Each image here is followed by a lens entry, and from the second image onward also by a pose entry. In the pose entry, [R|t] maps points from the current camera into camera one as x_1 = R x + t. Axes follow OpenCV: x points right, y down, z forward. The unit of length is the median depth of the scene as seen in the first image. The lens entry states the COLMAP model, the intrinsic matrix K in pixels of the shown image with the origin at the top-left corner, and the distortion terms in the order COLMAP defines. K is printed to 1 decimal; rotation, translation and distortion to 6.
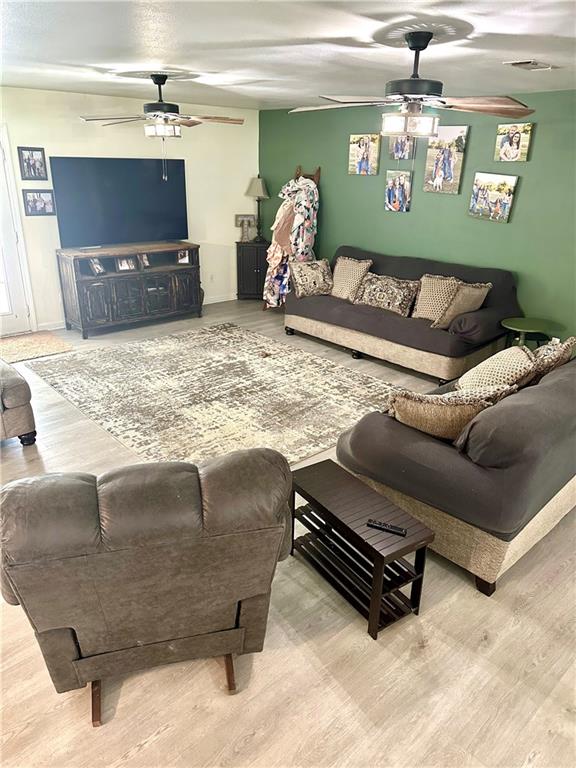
lens RADIAL K [[536.2, 0, 285.5], [0, 536.2, 389.1], [0, 0, 1]] dist [0.073431, -0.095959]
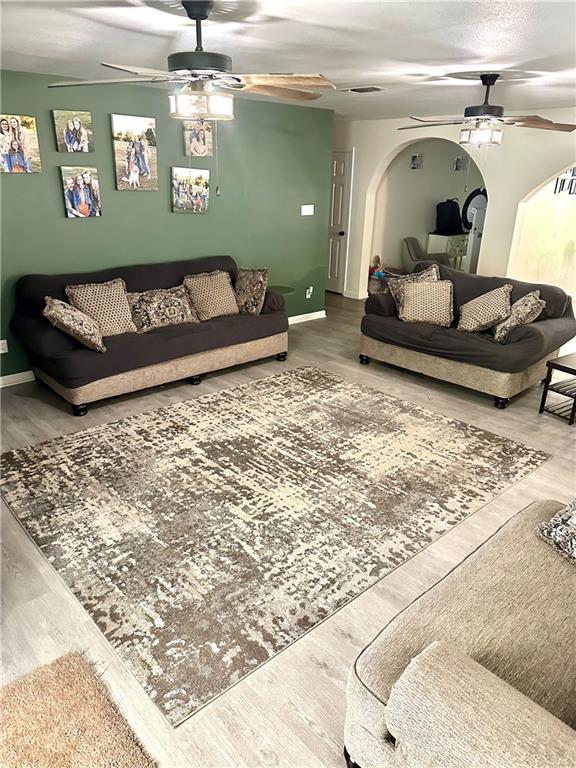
lens RADIAL K [[536.2, 0, 285.5], [0, 536.2, 389.1], [0, 0, 1]] dist [0.073431, -0.095959]
pose [[0.002809, -0.400213, 0.916418, -0.707742], [0.376291, 0.849488, 0.369830, -0.336677], [-0.926497, 0.343801, 0.152983, 0.781031]]
